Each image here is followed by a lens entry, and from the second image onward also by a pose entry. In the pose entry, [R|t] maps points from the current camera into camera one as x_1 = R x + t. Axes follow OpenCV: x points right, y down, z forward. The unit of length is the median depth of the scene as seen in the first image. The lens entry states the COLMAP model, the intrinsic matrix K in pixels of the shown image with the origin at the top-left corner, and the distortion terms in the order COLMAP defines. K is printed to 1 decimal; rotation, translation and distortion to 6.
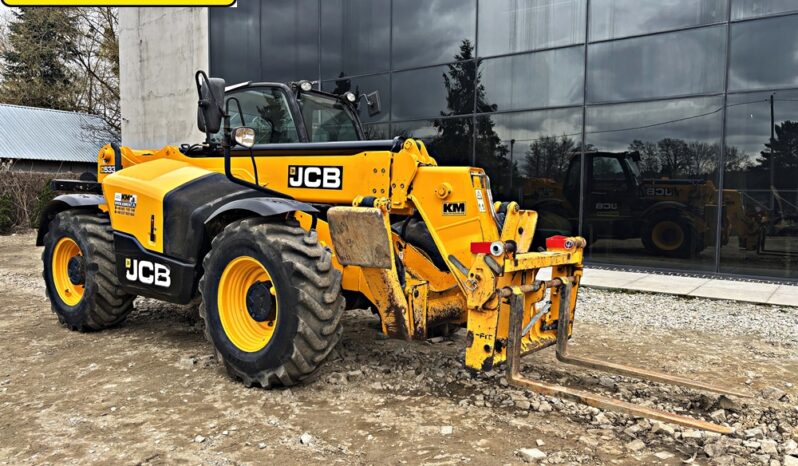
lens RADIAL K [[619.3, 0, 399.0], [0, 619.3, 233.0], [0, 0, 1]] dist [0.062365, -0.086753]
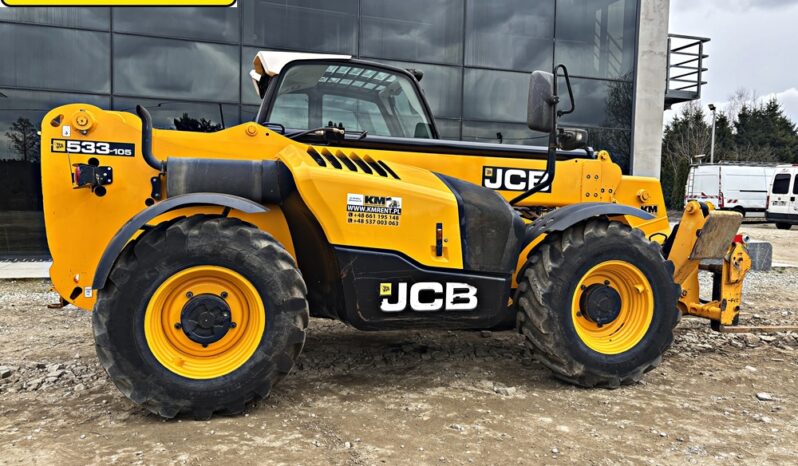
lens RADIAL K [[608.9, 0, 399.0], [0, 608.9, 233.0], [0, 0, 1]] dist [0.081231, -0.109274]
pose [[0.571546, -0.045523, 0.819306, -1.080408], [0.033569, 0.998921, 0.032086, -0.043595], [-0.819883, 0.009164, 0.572457, 0.610355]]
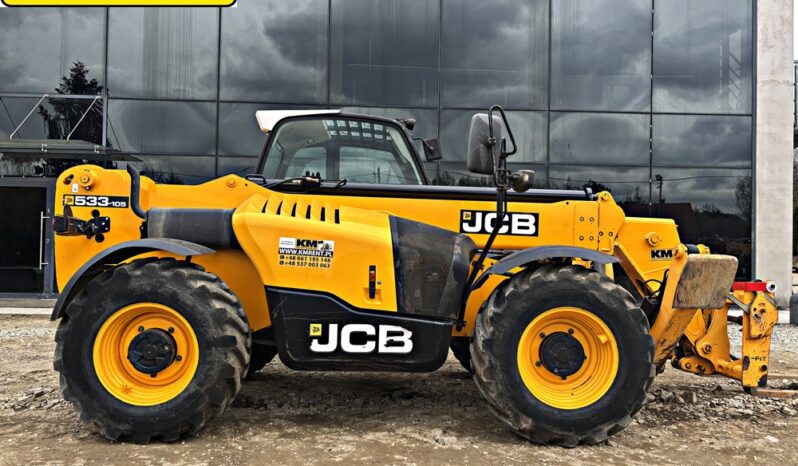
lens RADIAL K [[612.7, 0, 403.9], [0, 612.7, 234.3], [0, 0, 1]] dist [0.073406, -0.098078]
pose [[0.765736, 0.011401, 0.643055, -0.891708], [0.030811, 0.998045, -0.054384, -0.025402], [-0.642417, 0.061457, 0.763887, 0.371429]]
